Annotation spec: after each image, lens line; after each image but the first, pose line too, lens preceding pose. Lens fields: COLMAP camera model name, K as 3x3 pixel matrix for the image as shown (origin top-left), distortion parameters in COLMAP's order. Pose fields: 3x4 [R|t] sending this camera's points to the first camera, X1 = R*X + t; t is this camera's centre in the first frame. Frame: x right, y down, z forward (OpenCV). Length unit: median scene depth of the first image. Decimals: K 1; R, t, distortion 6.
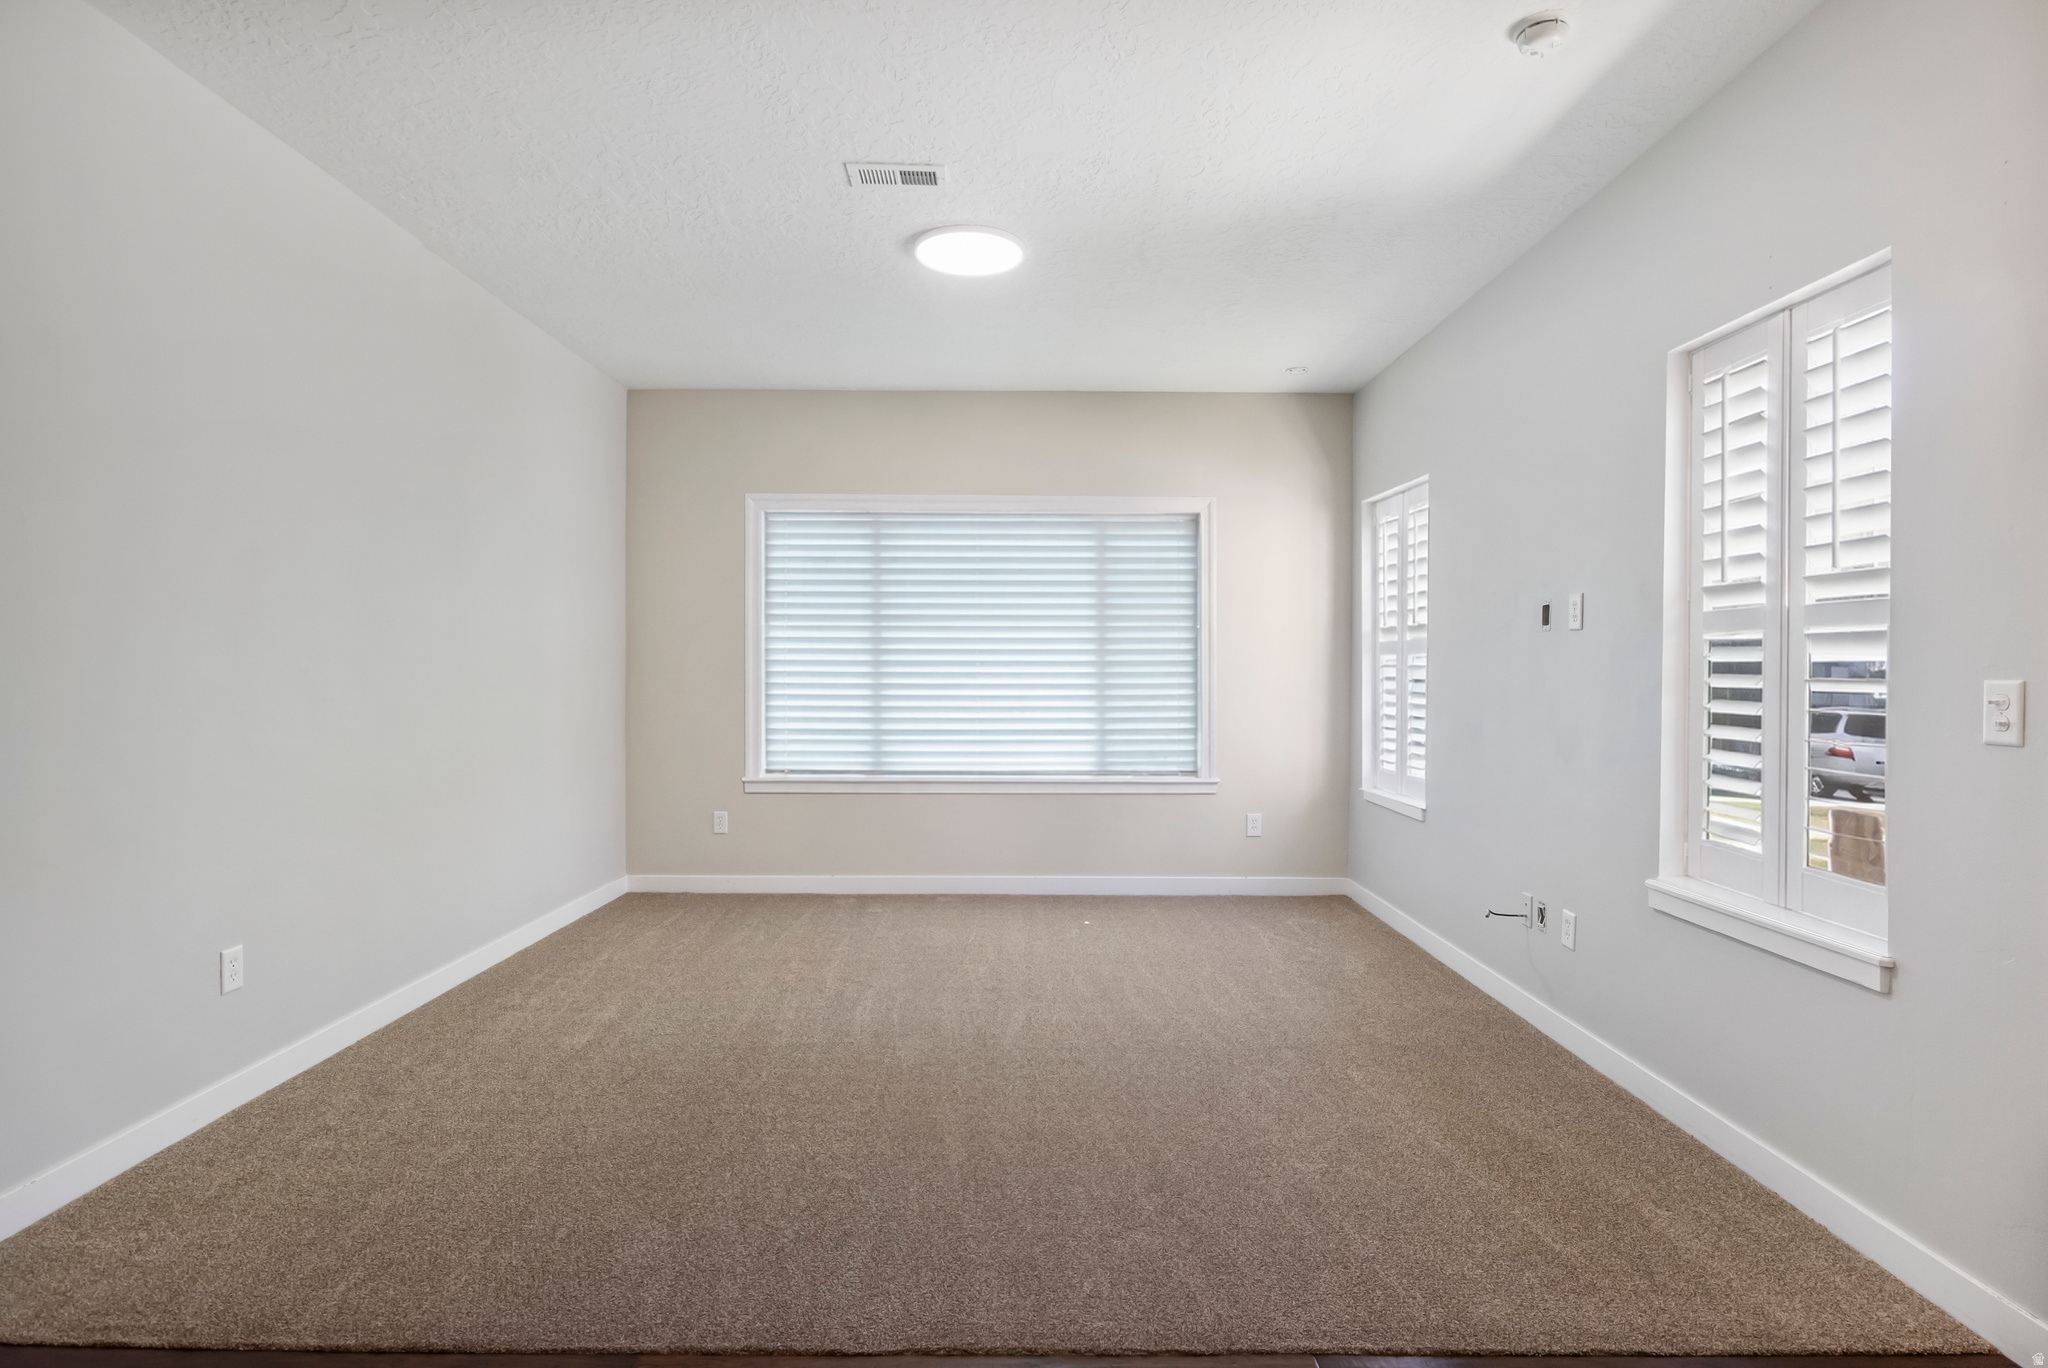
lens RADIAL K [[1028.0, 0, 1037.9], [0, 1028.0, 670.1], [0, 0, 1]] dist [-0.005874, 0.000069]
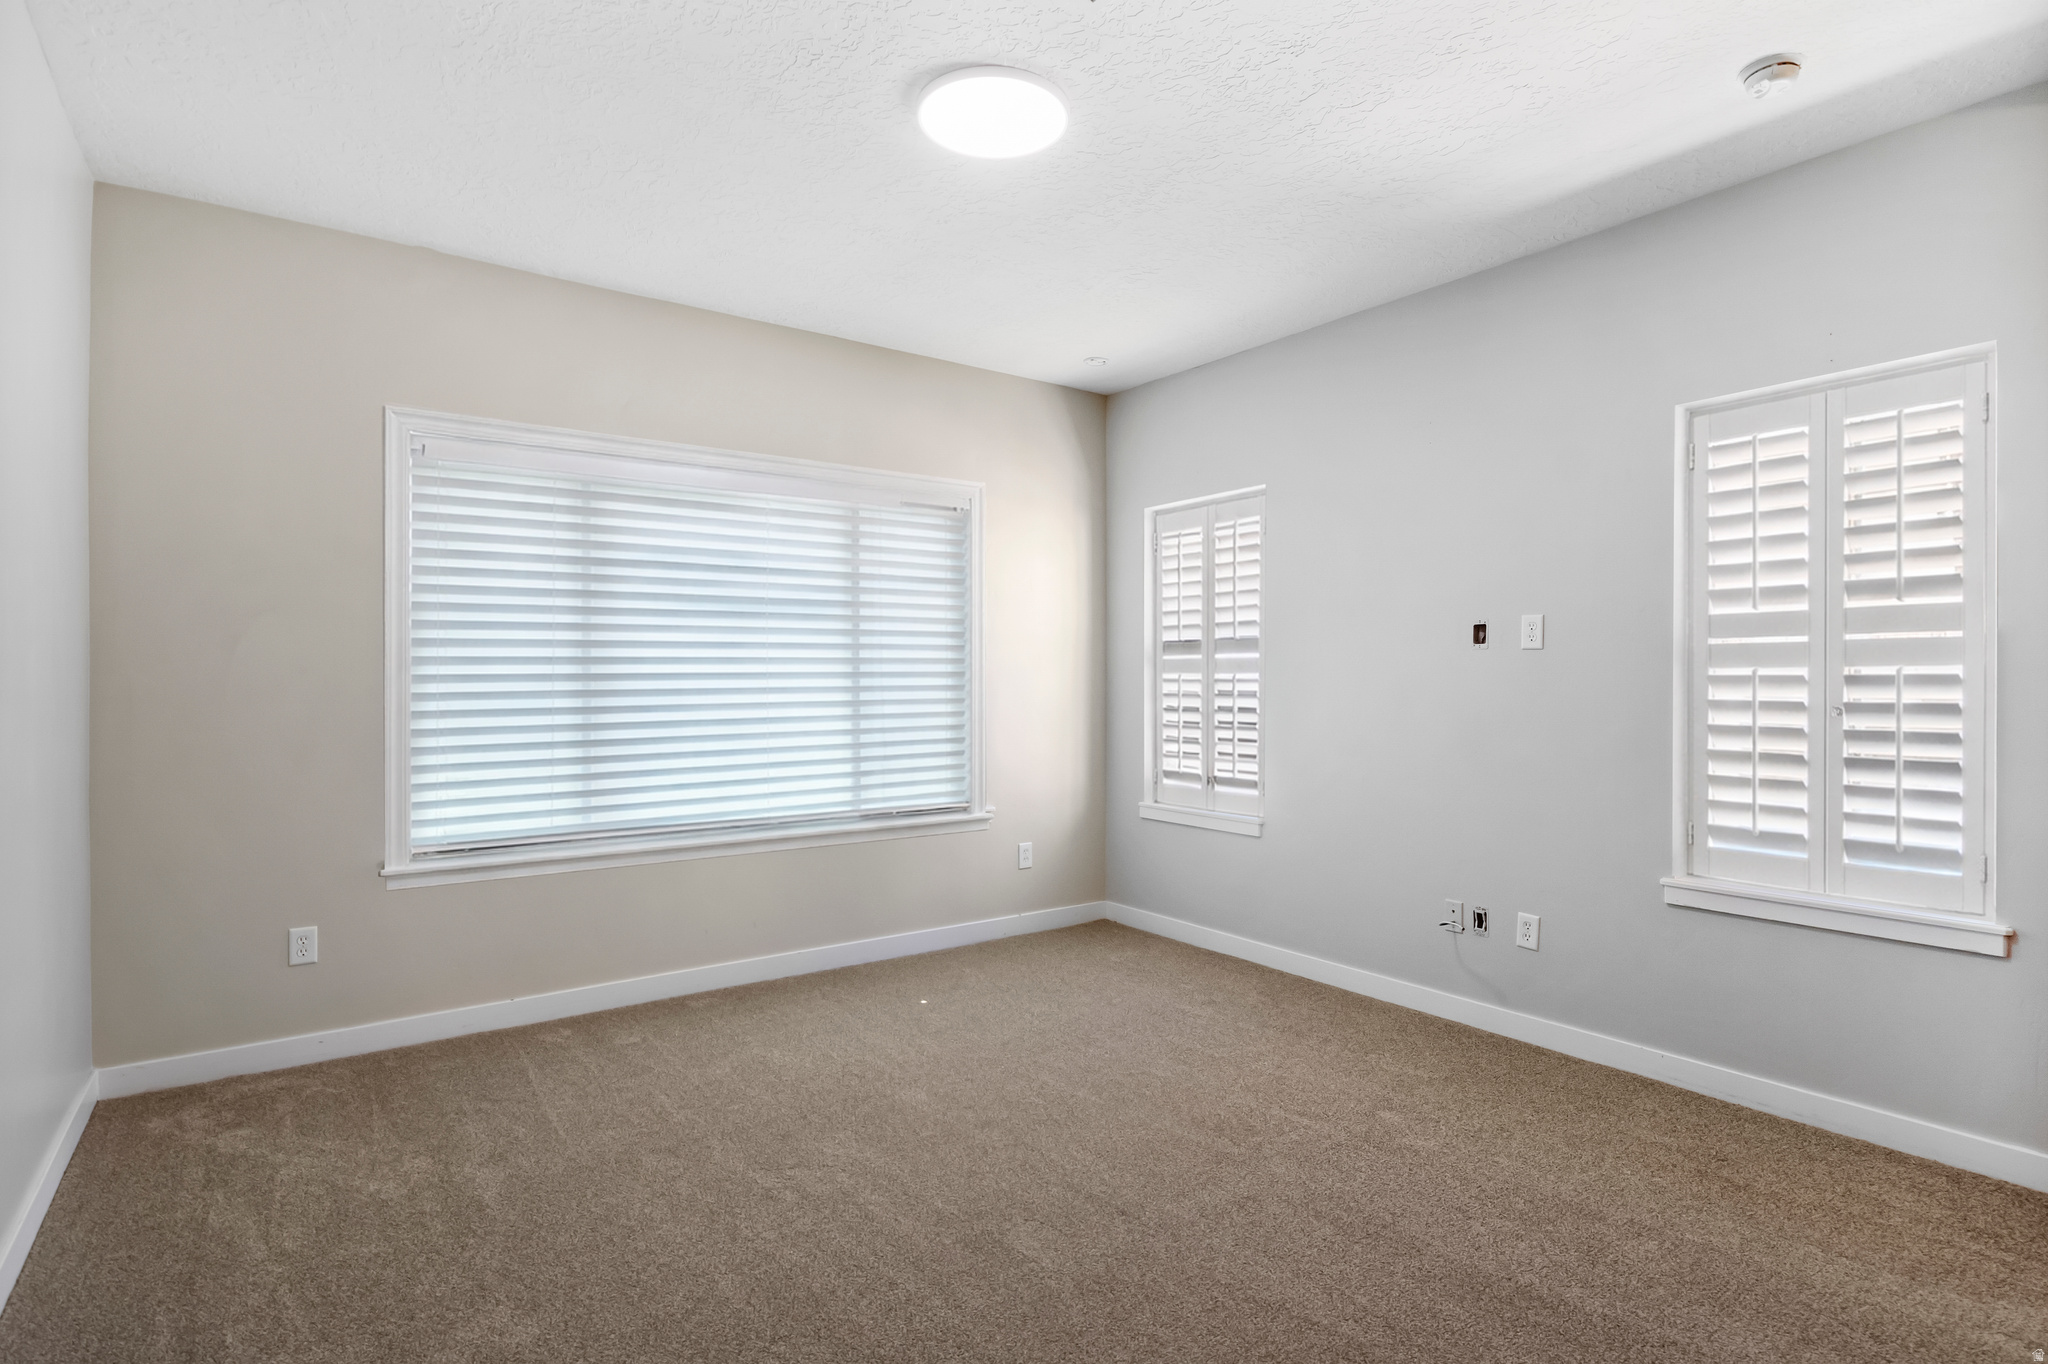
lens RADIAL K [[1028.0, 0, 1027.6], [0, 1028.0, 669.1], [0, 0, 1]] dist [-0.005874, 0.000069]
pose [[0.809589, 0.000399, 0.586997, -0.333638], [0.002365, 0.999989, -0.003942, -0.009662], [-0.586993, 0.004580, 0.809579, 0.282888]]
